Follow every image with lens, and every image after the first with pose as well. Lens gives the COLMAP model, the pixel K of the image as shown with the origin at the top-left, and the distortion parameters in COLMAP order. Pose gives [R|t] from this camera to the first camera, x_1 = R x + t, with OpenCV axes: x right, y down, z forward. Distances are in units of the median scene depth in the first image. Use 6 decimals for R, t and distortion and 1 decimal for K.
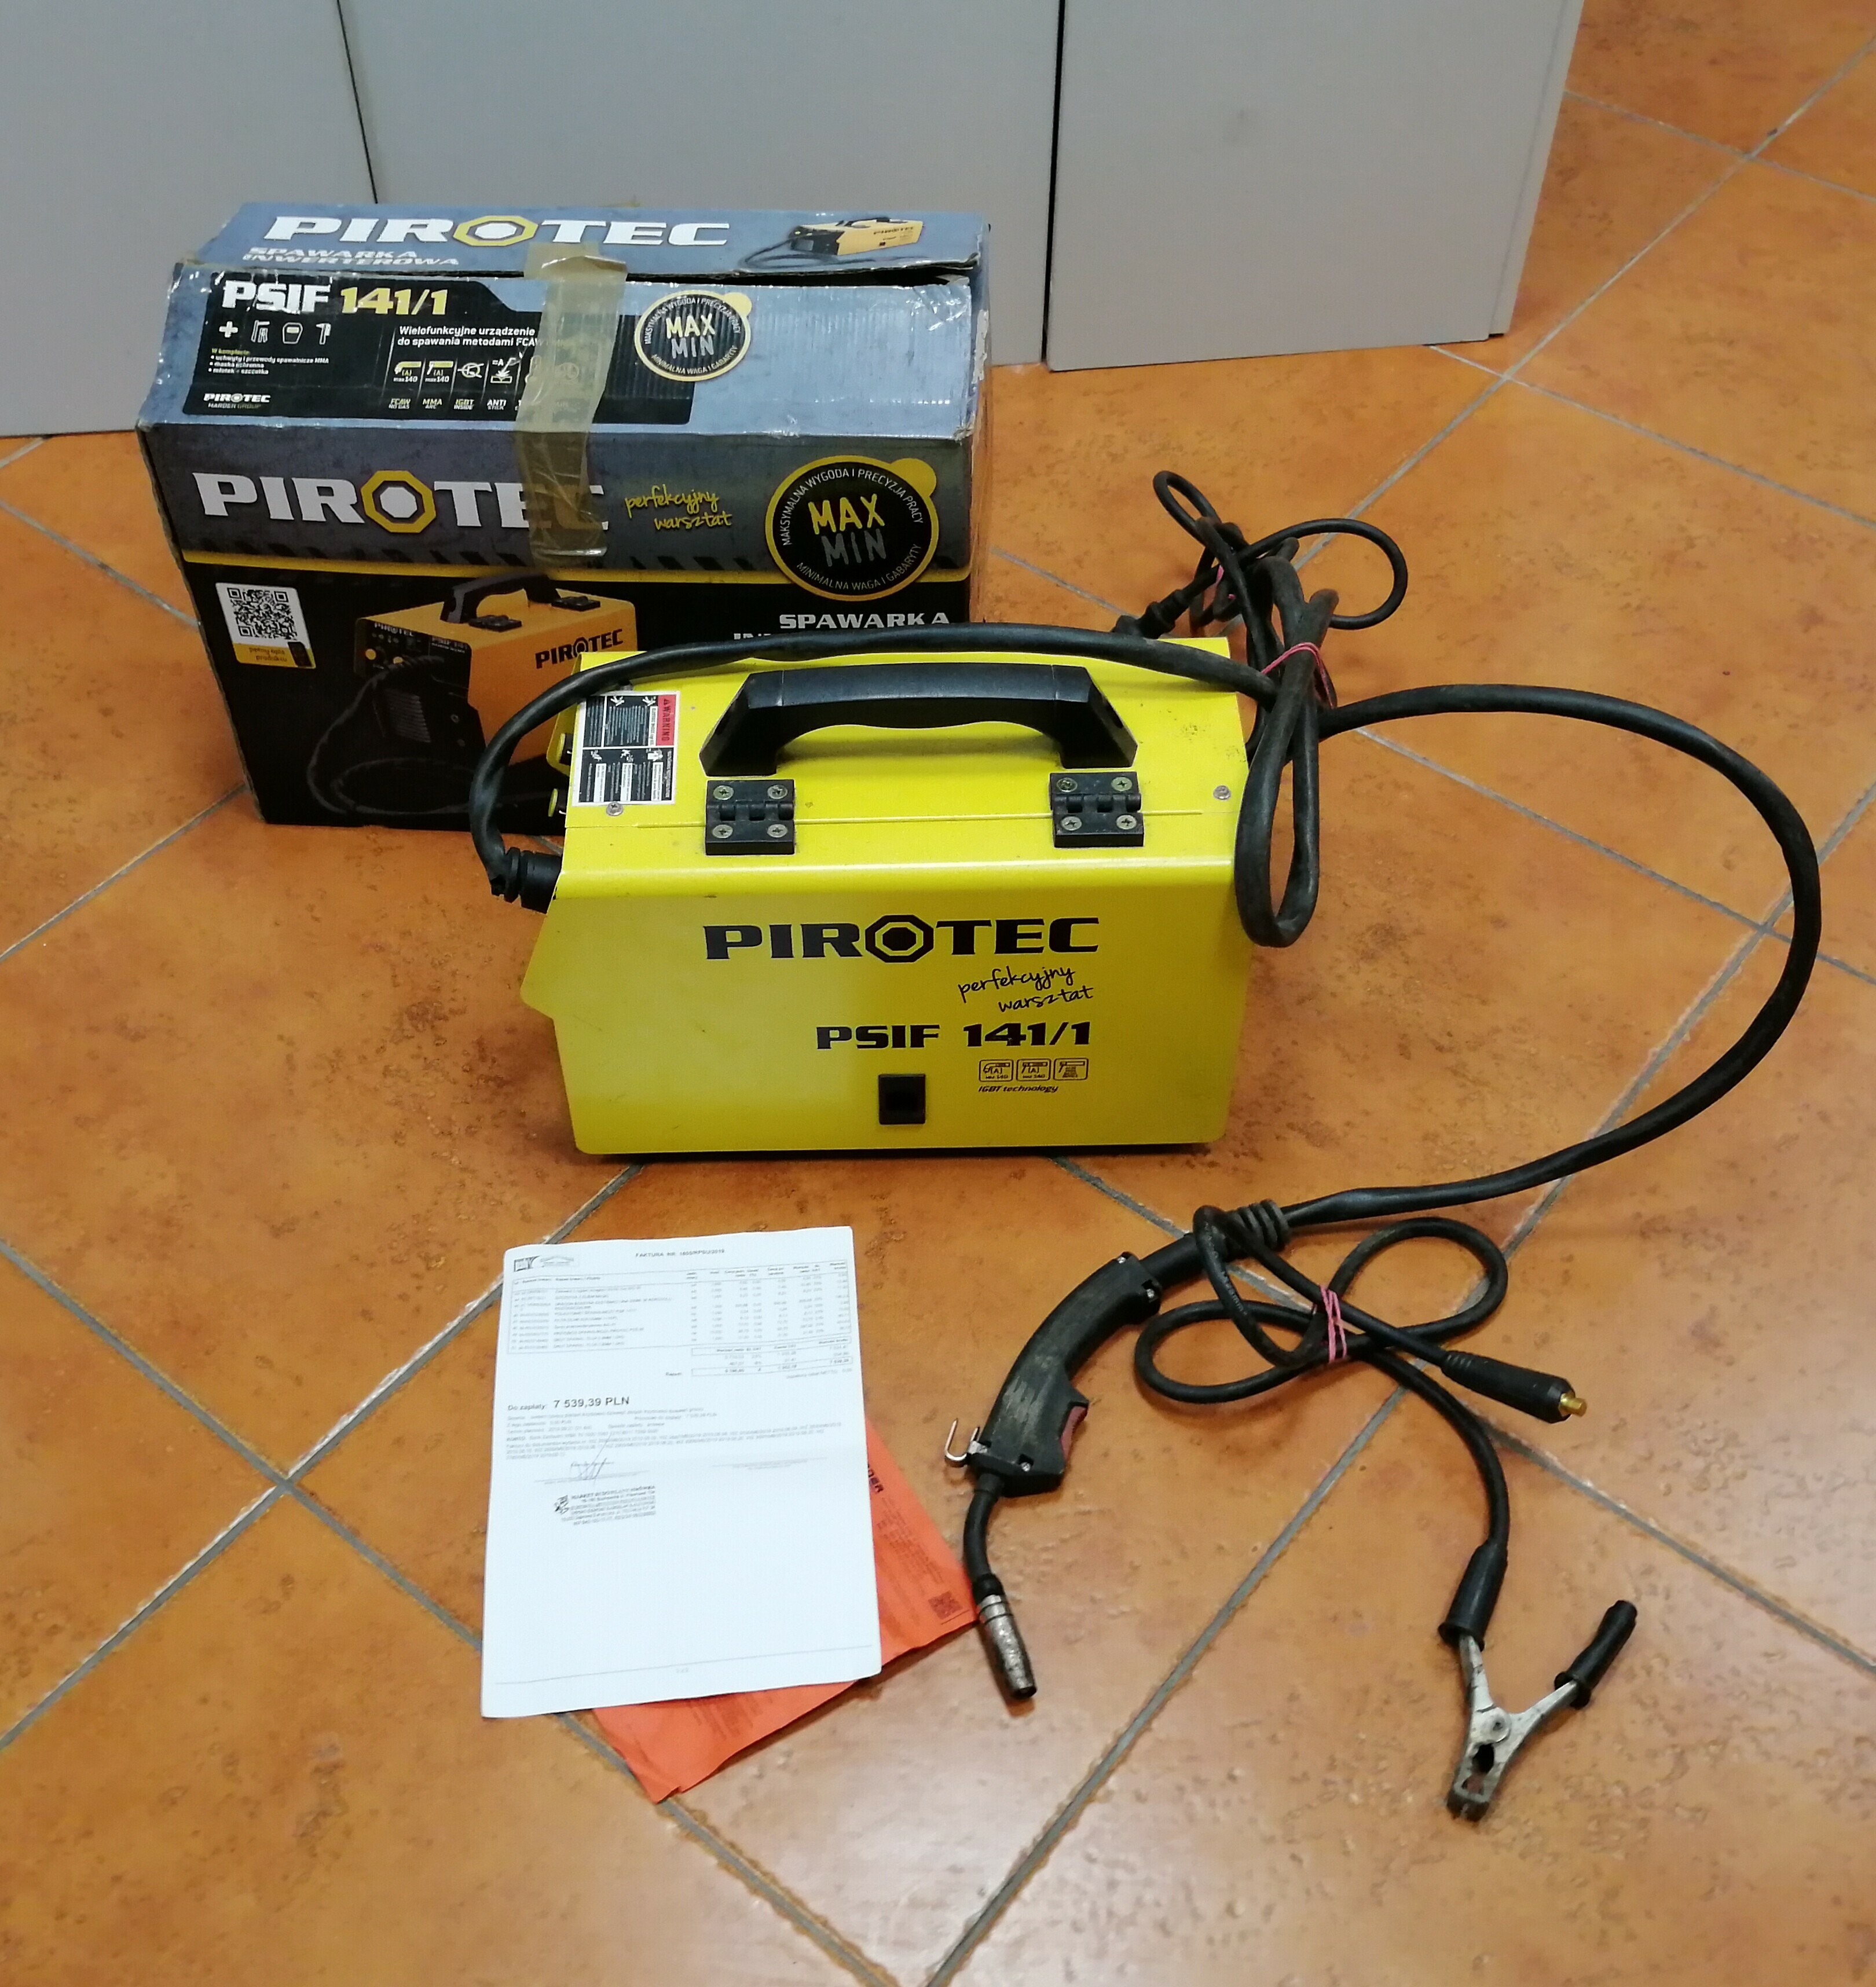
lens RADIAL K [[2411.5, 0, 938.0], [0, 2411.5, 993.5], [0, 0, 1]] dist [0.016234, -0.002648]
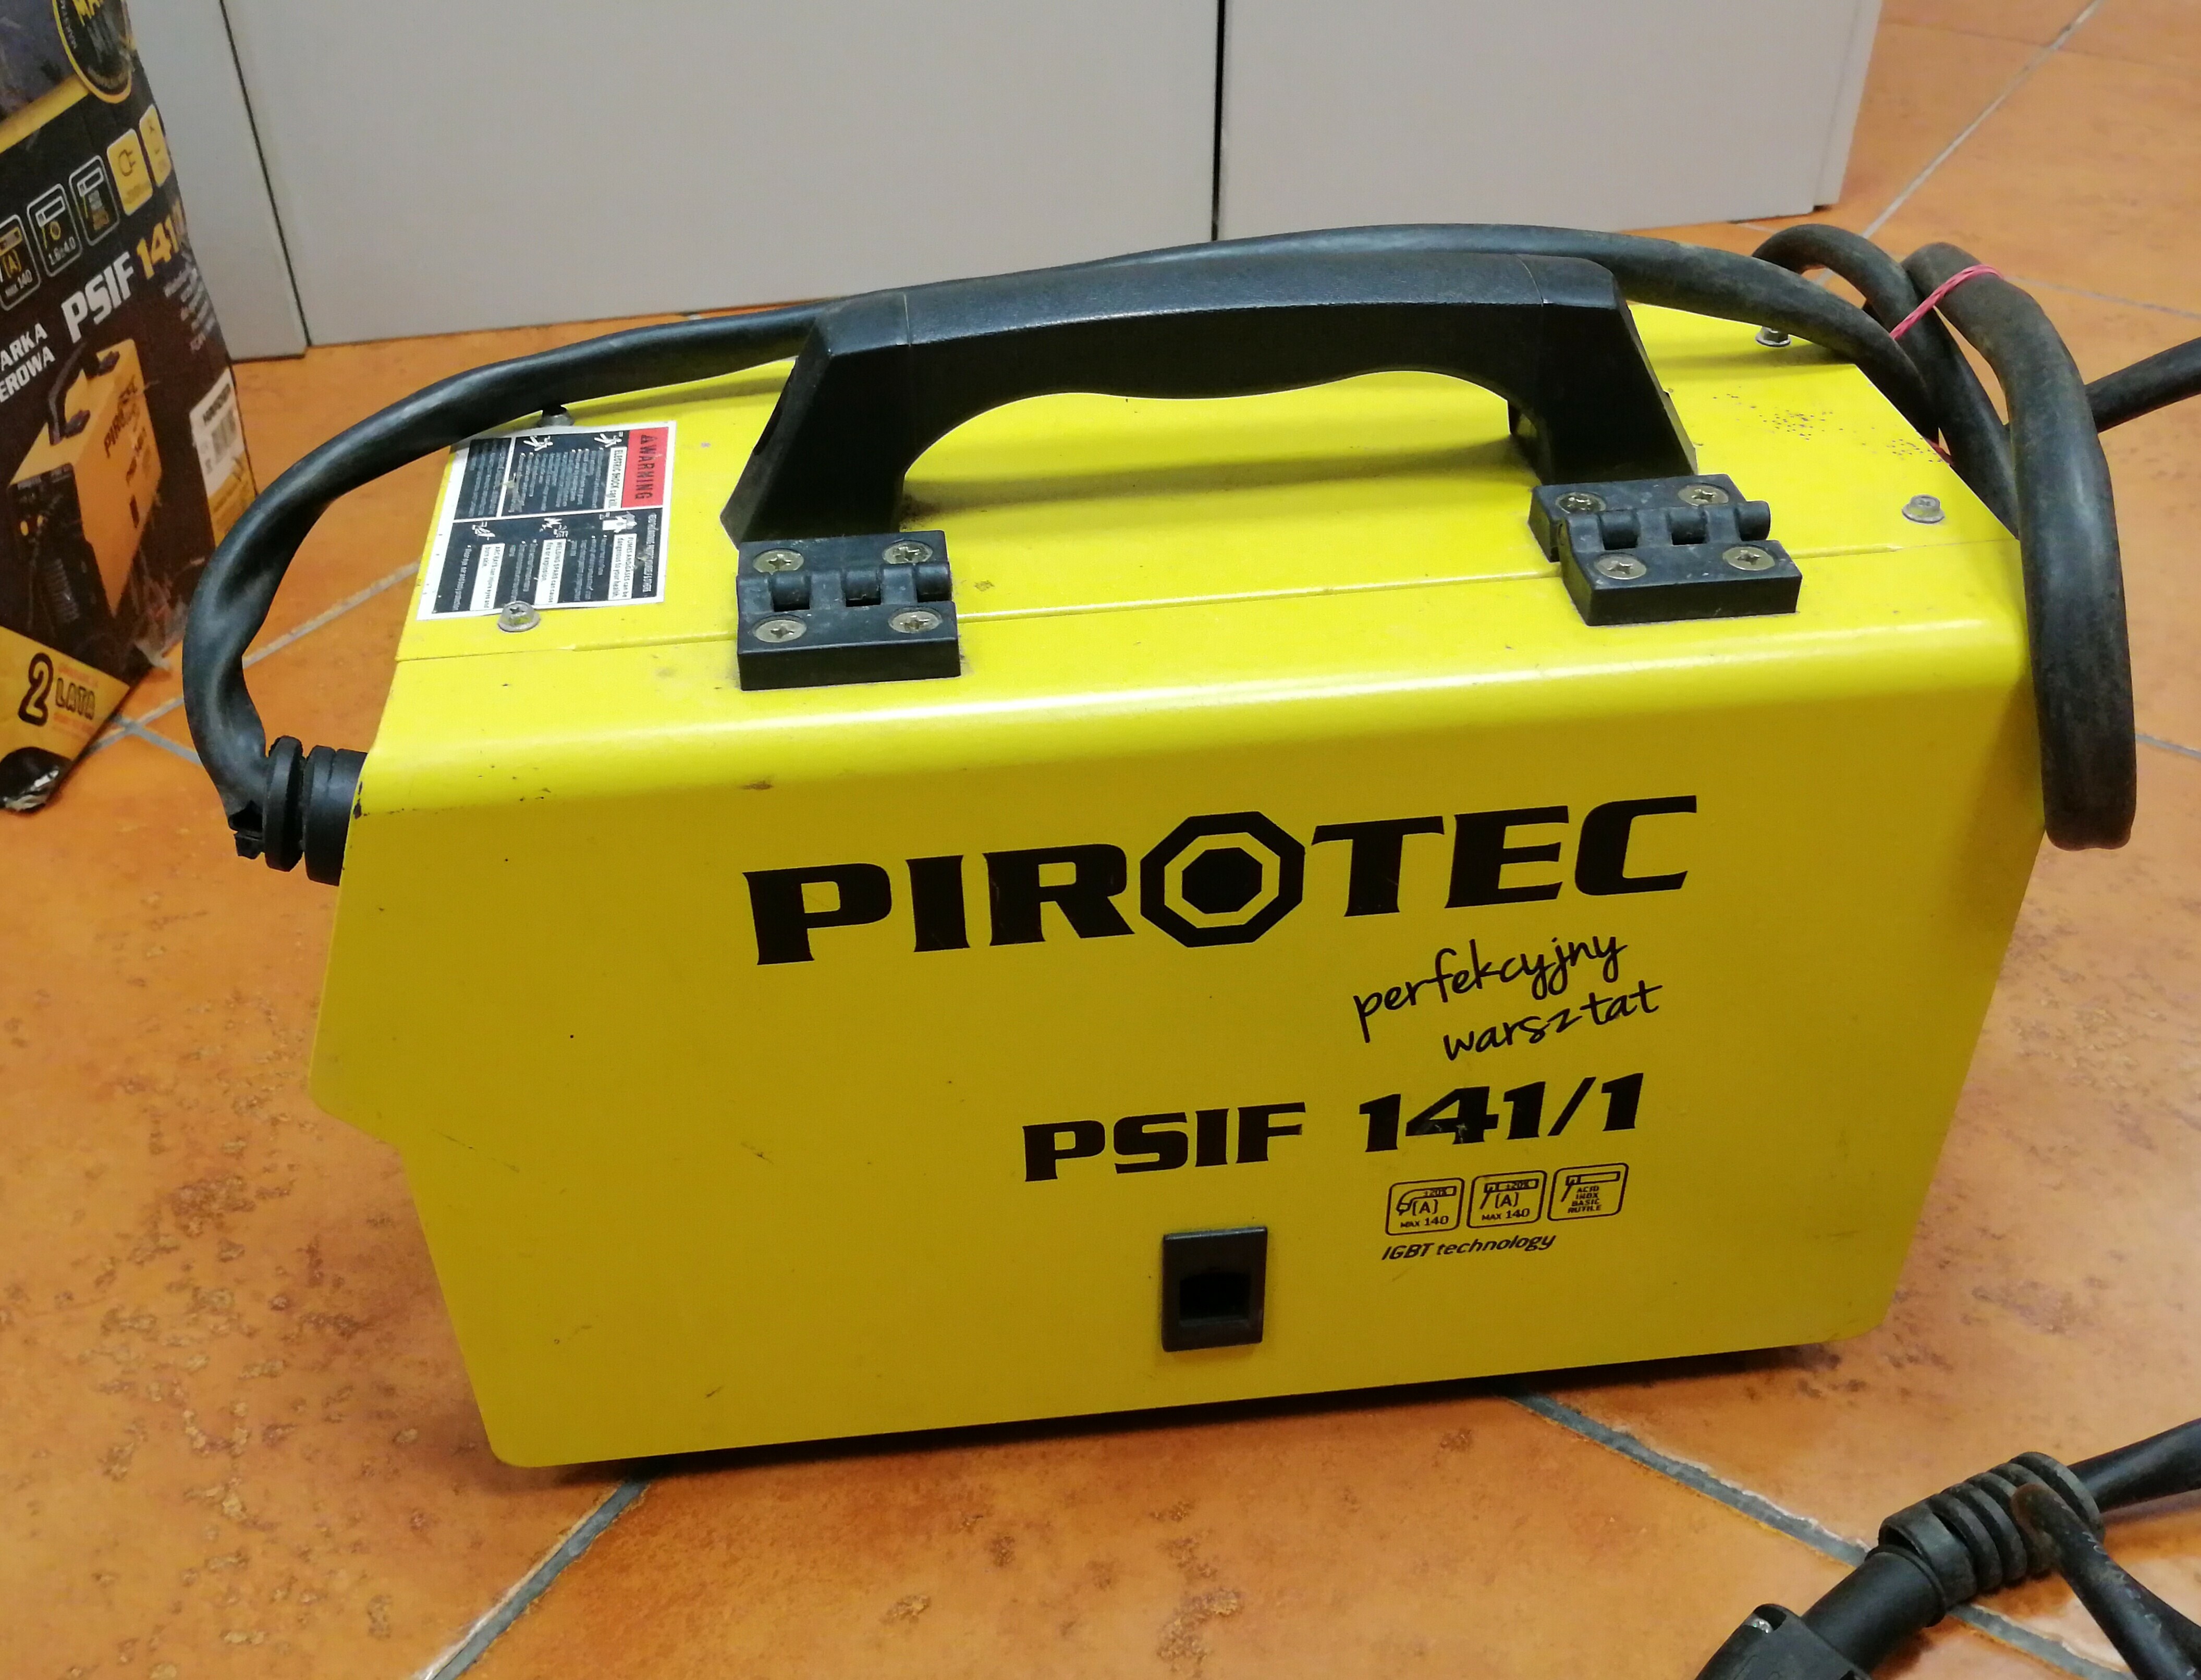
lens RADIAL K [[2156.9, 0, 1092.8], [0, 2156.9, 882.5], [0, 0, 1]] dist [0.003906, -0.008269]
pose [[0.996580, -0.063983, 0.052289, -0.054166], [0.072119, 0.982378, -0.172429, 0.037518], [-0.040335, 0.175610, 0.983633, 0.599810]]
